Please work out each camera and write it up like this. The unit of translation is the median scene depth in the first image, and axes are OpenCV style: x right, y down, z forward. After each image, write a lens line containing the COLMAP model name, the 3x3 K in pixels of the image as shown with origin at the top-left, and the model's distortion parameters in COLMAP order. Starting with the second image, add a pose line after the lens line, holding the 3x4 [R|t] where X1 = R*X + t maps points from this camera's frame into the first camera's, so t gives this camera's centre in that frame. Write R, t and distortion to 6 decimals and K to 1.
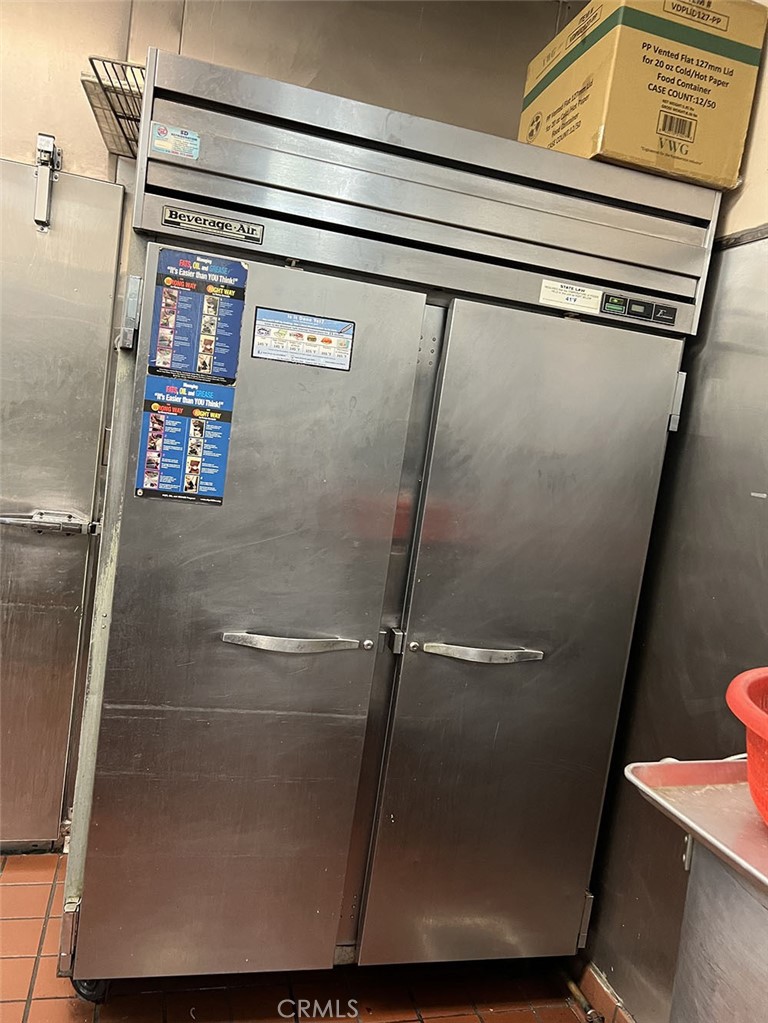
lens RADIAL K [[773.8, 0, 390.7], [0, 773.8, 509.0], [0, 0, 1]] dist [0.048729, -0.051110]
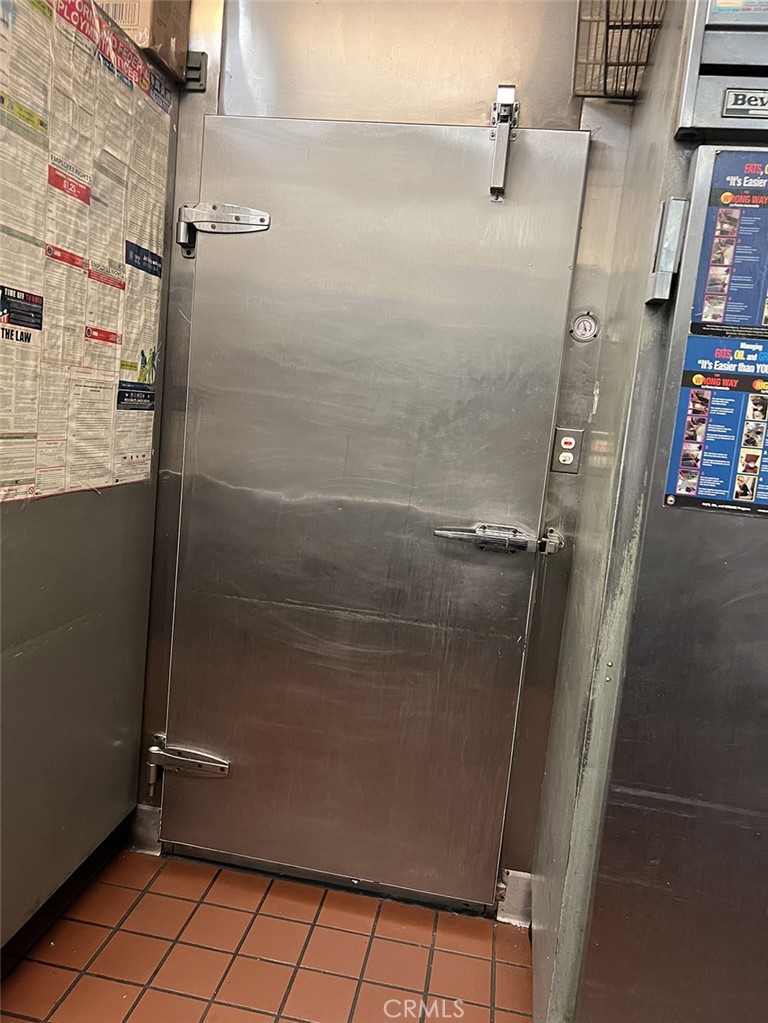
lens RADIAL K [[773.8, 0, 393.2], [0, 773.8, 508.1], [0, 0, 1]] dist [0.048729, -0.051110]
pose [[0.910627, 0.006066, -0.413184, -0.253507], [-0.015517, 0.999689, -0.019523, 0.003982], [0.412937, 0.024189, 0.910438, 0.232636]]
